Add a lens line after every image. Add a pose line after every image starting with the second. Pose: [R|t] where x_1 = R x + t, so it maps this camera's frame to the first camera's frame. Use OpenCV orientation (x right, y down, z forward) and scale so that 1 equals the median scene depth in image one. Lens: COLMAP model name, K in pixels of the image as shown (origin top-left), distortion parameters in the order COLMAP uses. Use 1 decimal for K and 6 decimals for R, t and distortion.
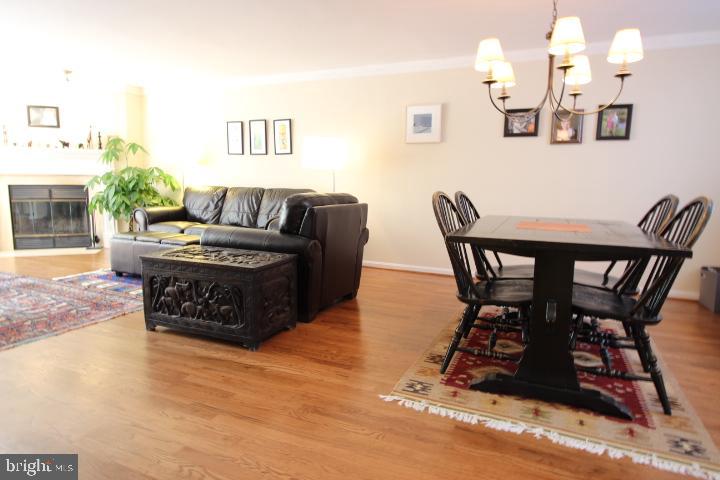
lens RADIAL K [[413.2, 0, 360.2], [0, 413.2, 241.6], [0, 0, 1]] dist [0.004587, -0.004719]
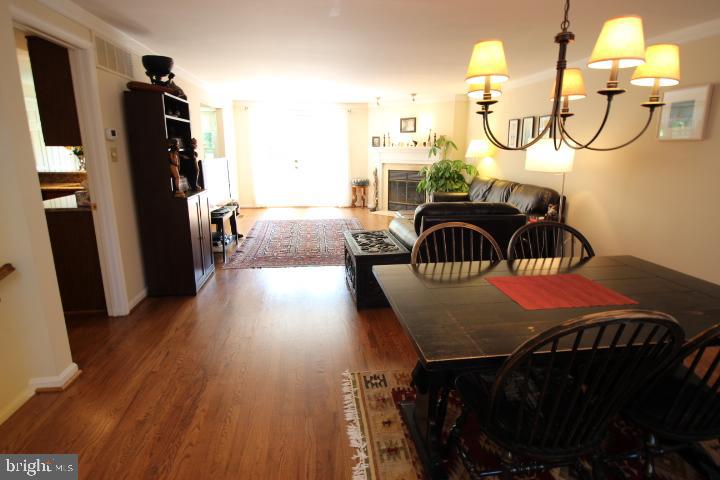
lens RADIAL K [[364.6, 0, 363.9], [0, 364.6, 243.8], [0, 0, 1]] dist [-0.008900, -0.005638]
pose [[0.535323, 0.199372, -0.820780, 0.368853], [-0.110446, 0.979922, 0.165994, -0.088964], [0.837395, 0.001791, 0.546595, 0.150573]]
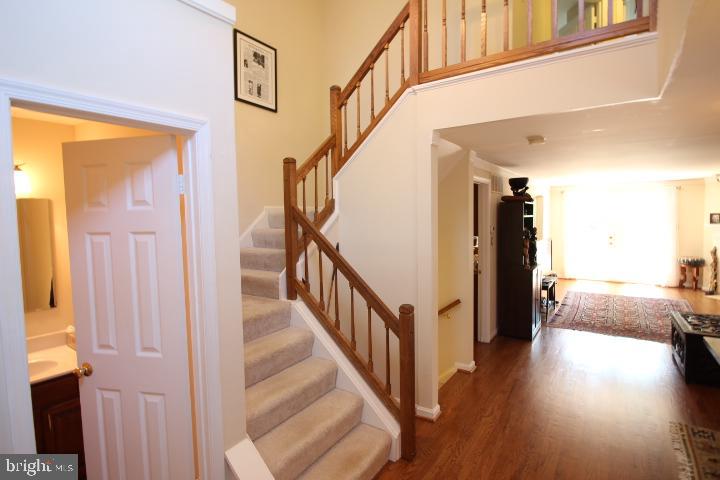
lens RADIAL K [[364.6, 0, 360.4], [0, 364.6, 235.2], [0, 0, 1]] dist [-0.008900, -0.005638]
pose [[-0.187261, 0.036149, -0.981645, 0.647768], [-0.115950, 0.991523, 0.058631, -0.120154], [0.975443, 0.124801, -0.181482, -0.030611]]
